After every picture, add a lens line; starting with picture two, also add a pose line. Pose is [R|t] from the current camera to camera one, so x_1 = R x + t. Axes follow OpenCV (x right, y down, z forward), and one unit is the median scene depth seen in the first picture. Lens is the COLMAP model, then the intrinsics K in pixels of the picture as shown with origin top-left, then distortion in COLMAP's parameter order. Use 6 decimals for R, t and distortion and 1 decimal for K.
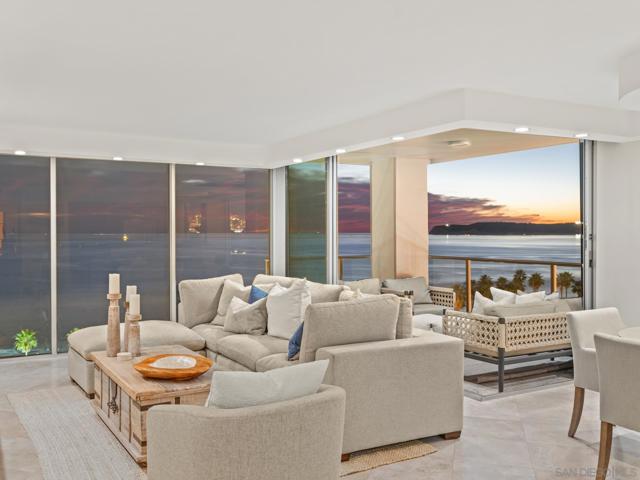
lens RADIAL K [[612.9, 0, 307.9], [0, 612.9, 239.7], [0, 0, 1]] dist [0.000602, 0.000000]
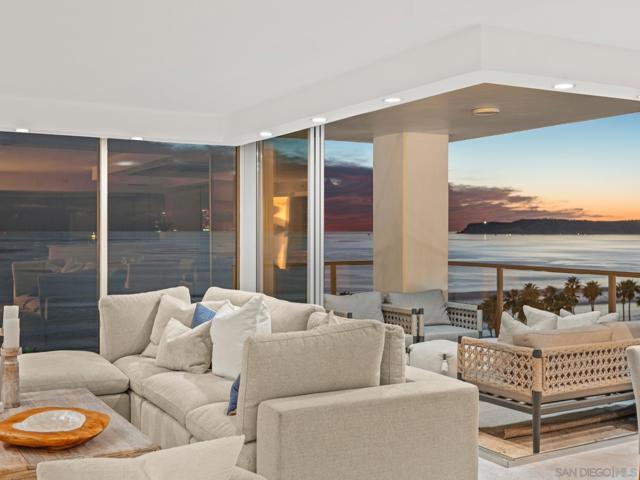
lens RADIAL K [[726.1, 0, 329.0], [0, 726.1, 234.8], [0, 0, 1]] dist [0.059318, 0.000000]
pose [[0.999936, 0.005767, 0.009692, 0.056956], [-0.005713, 0.999968, -0.005586, -0.002922], [-0.009723, 0.005530, 0.999937, 0.126120]]
